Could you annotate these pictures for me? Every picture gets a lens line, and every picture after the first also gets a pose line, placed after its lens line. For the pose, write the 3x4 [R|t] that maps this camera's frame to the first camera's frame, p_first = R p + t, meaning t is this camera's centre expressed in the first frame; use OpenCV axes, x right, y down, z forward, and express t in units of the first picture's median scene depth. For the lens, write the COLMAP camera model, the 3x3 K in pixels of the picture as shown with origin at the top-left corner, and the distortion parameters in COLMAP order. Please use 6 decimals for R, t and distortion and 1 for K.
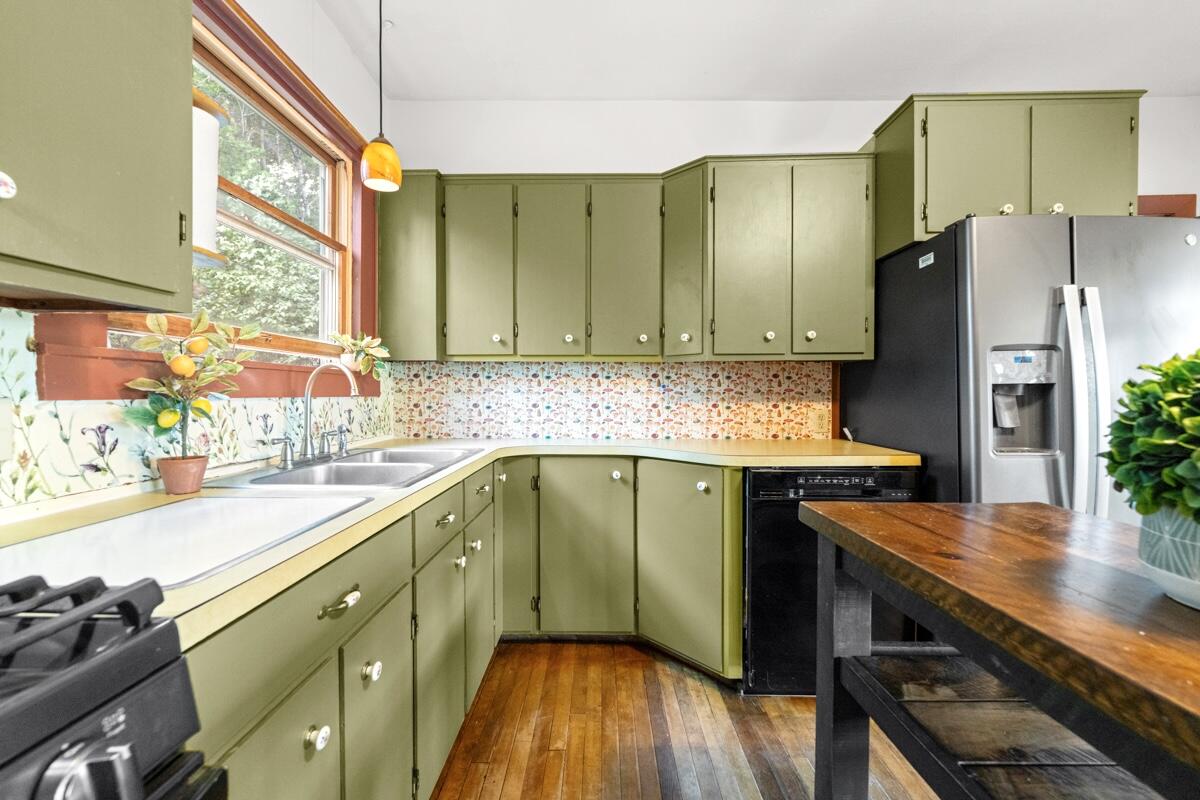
lens RADIAL K [[487.6, 0, 600.9], [0, 487.6, 395.1], [0, 0, 1]] dist [-0.000061, -0.000031]
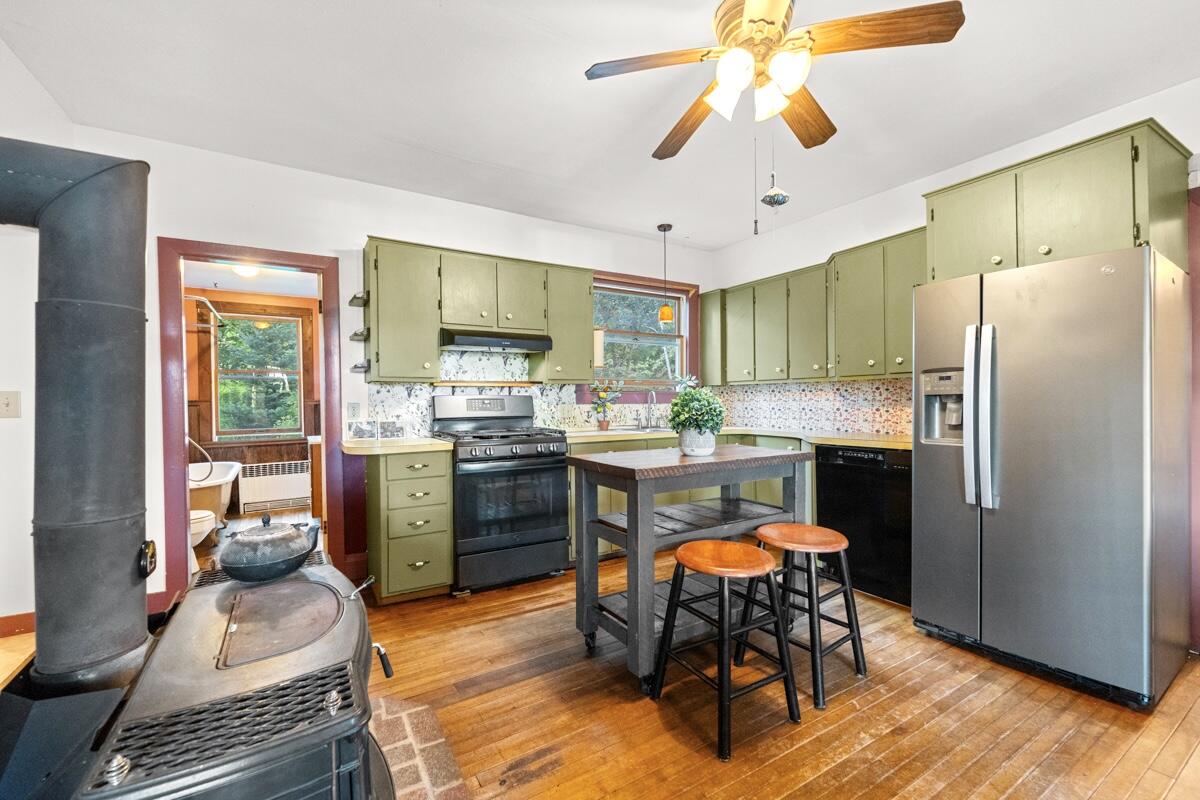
lens RADIAL K [[497.7, 0, 596.4], [0, 497.7, 403.3], [0, 0, 1]] dist [0.000212, -0.000072]
pose [[0.526565, -0.000834, -0.850134, 1.099959], [0.003222, 0.999994, 0.001015, -0.000855], [0.850129, -0.003274, 0.526565, -0.481569]]
